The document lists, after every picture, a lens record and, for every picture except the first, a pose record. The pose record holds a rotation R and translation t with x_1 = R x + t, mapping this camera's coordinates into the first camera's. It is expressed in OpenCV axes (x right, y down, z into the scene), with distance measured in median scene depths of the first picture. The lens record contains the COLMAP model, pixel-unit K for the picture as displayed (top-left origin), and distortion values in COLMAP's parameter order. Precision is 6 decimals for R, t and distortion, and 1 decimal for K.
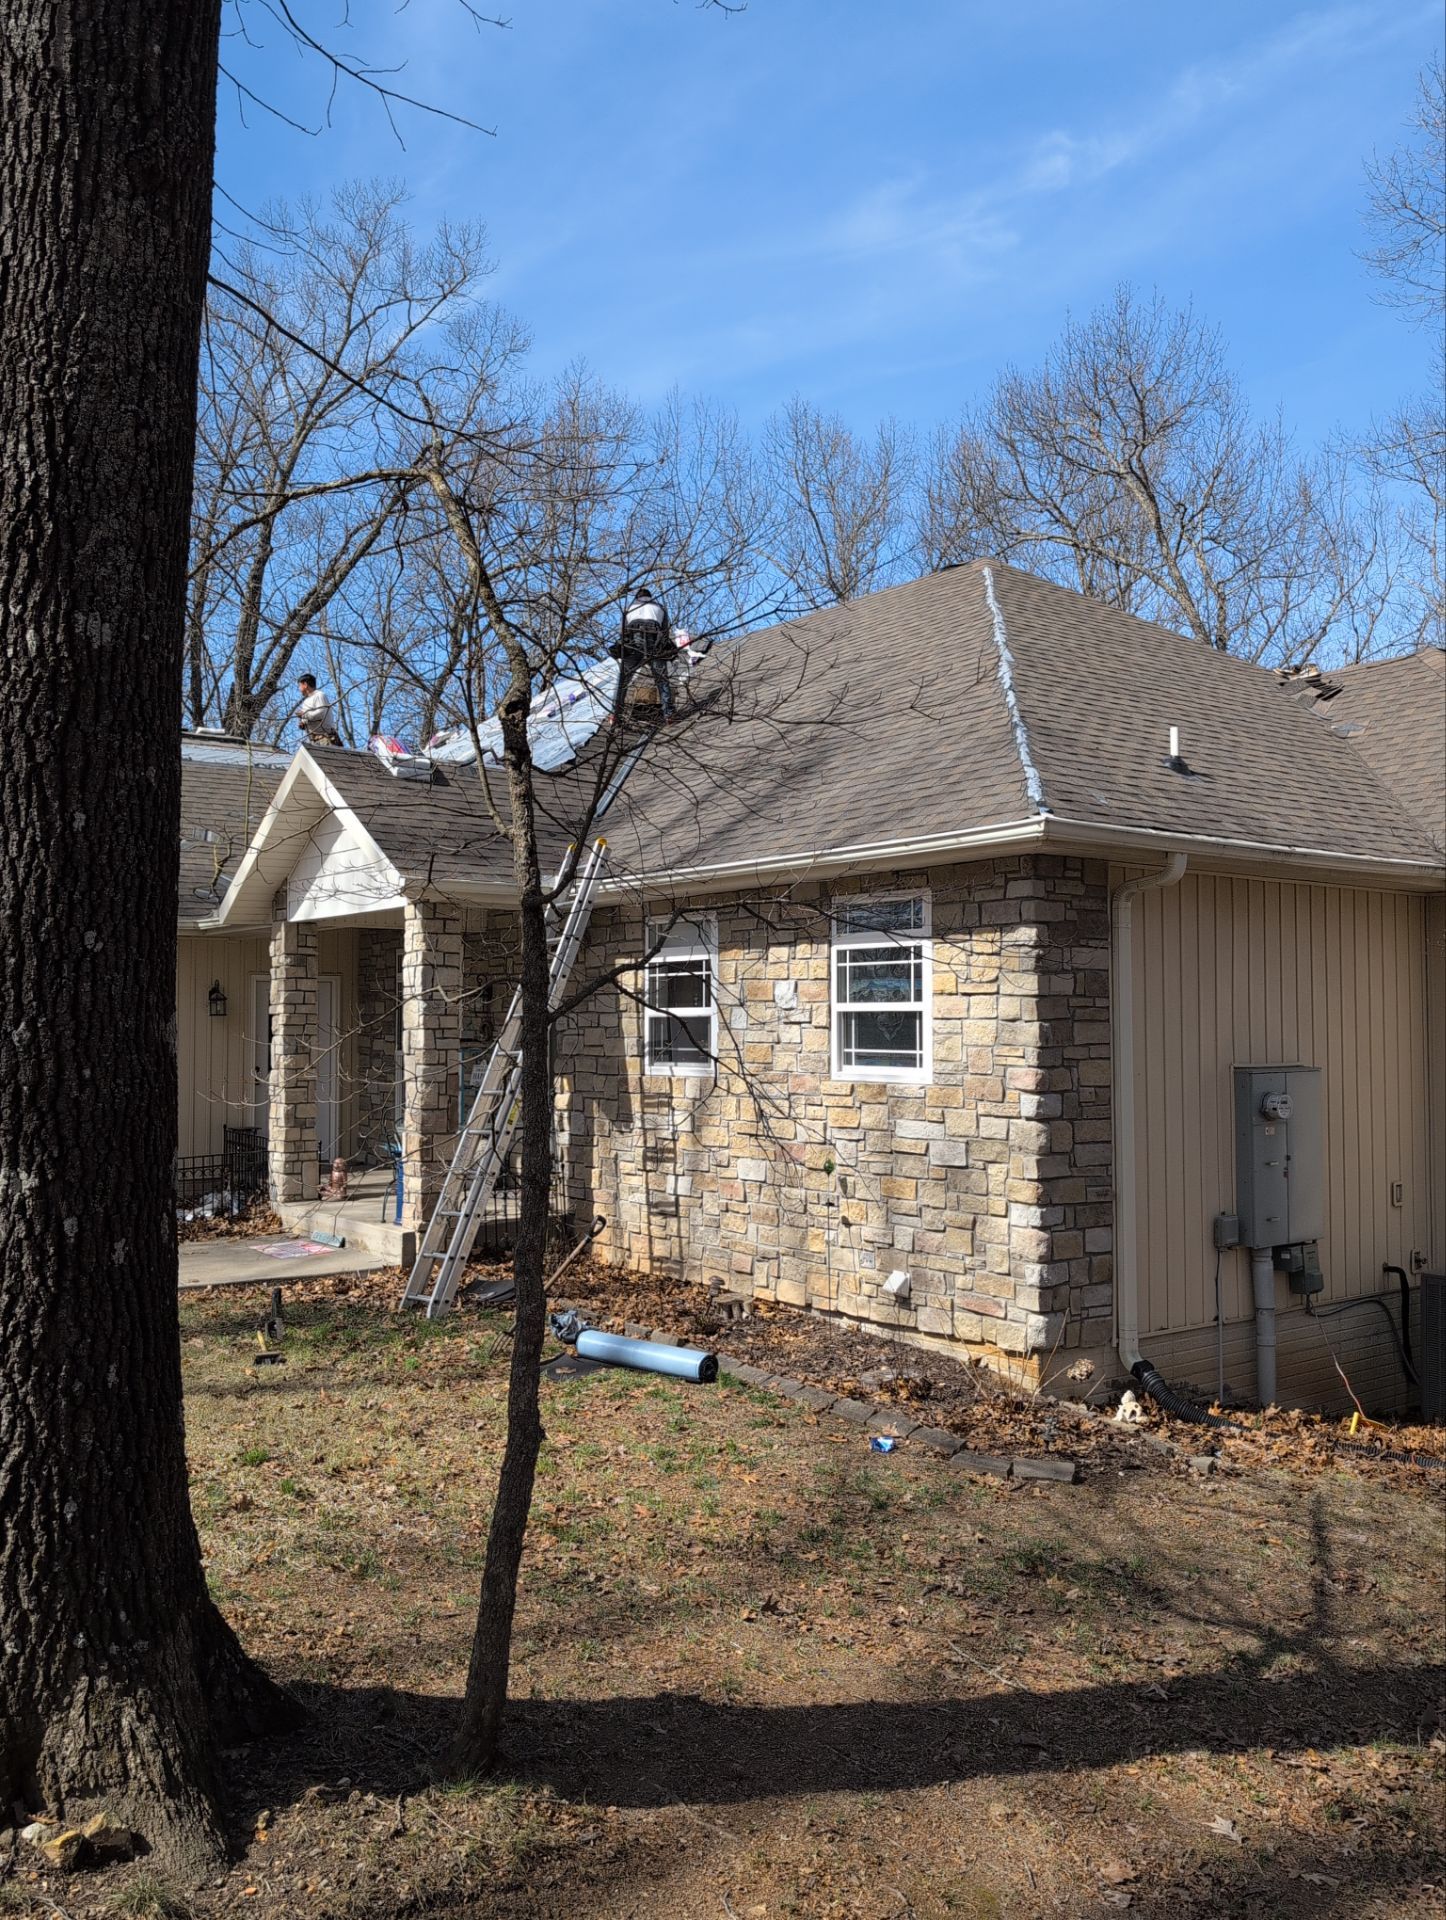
lens RADIAL K [[1609.6, 0, 729.0], [0, 1609.6, 948.1], [0, 0, 1]] dist [0.006968, -0.009190]
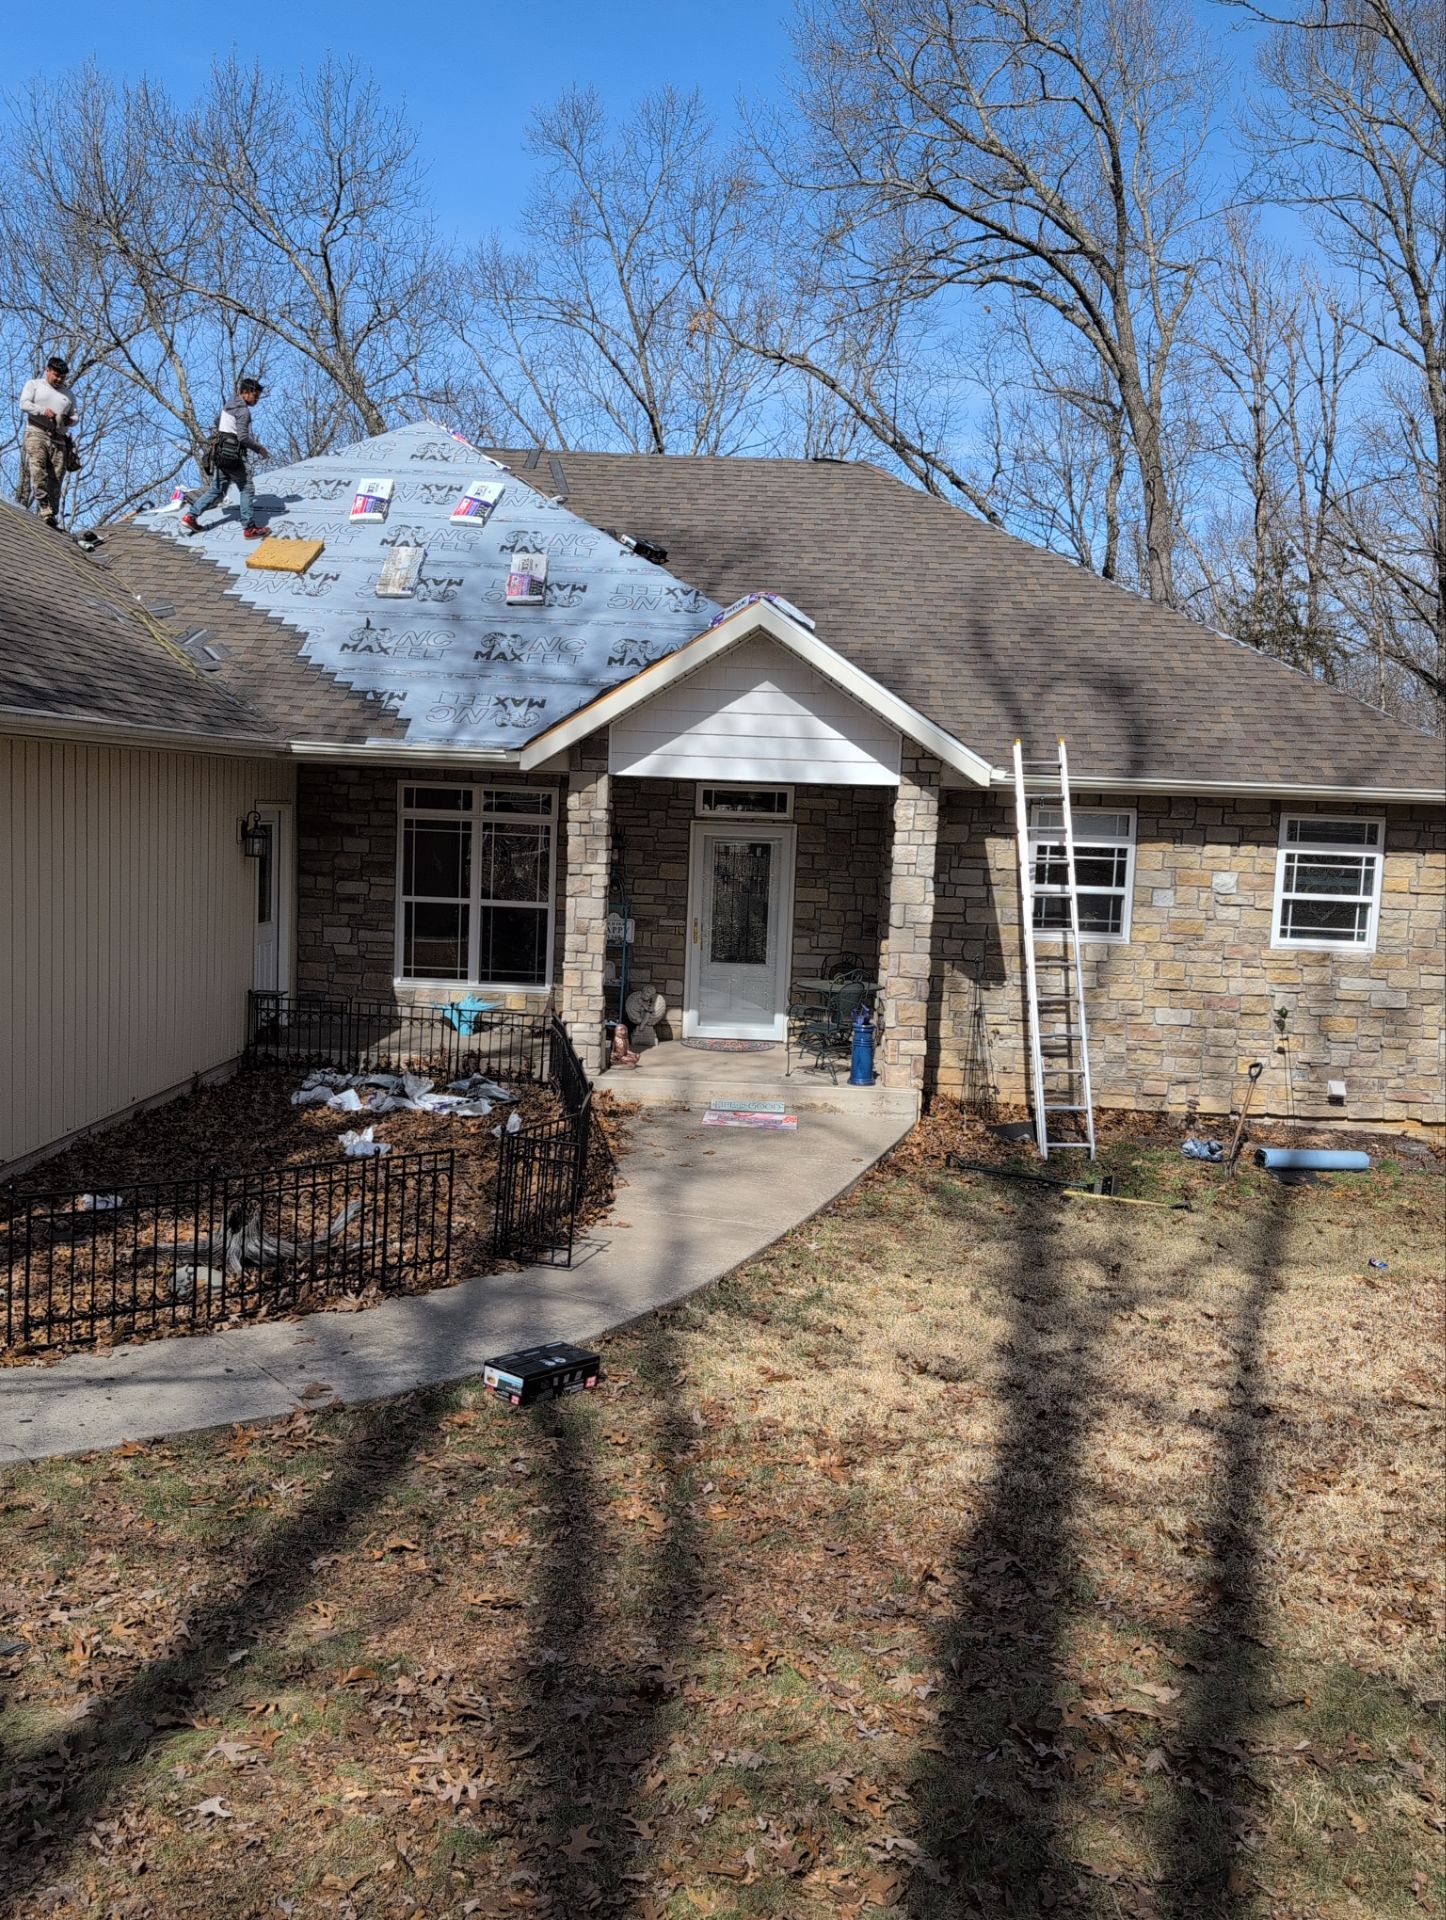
lens RADIAL K [[1641.9, 0, 687.1], [0, 1641.9, 971.2], [0, 0, 1]] dist [0.007200, -0.020318]
pose [[0.625999, -0.050347, 0.778197, -1.334270], [-0.079001, 0.988685, 0.127516, -0.037489], [-0.775812, -0.141303, 0.614939, 0.526600]]
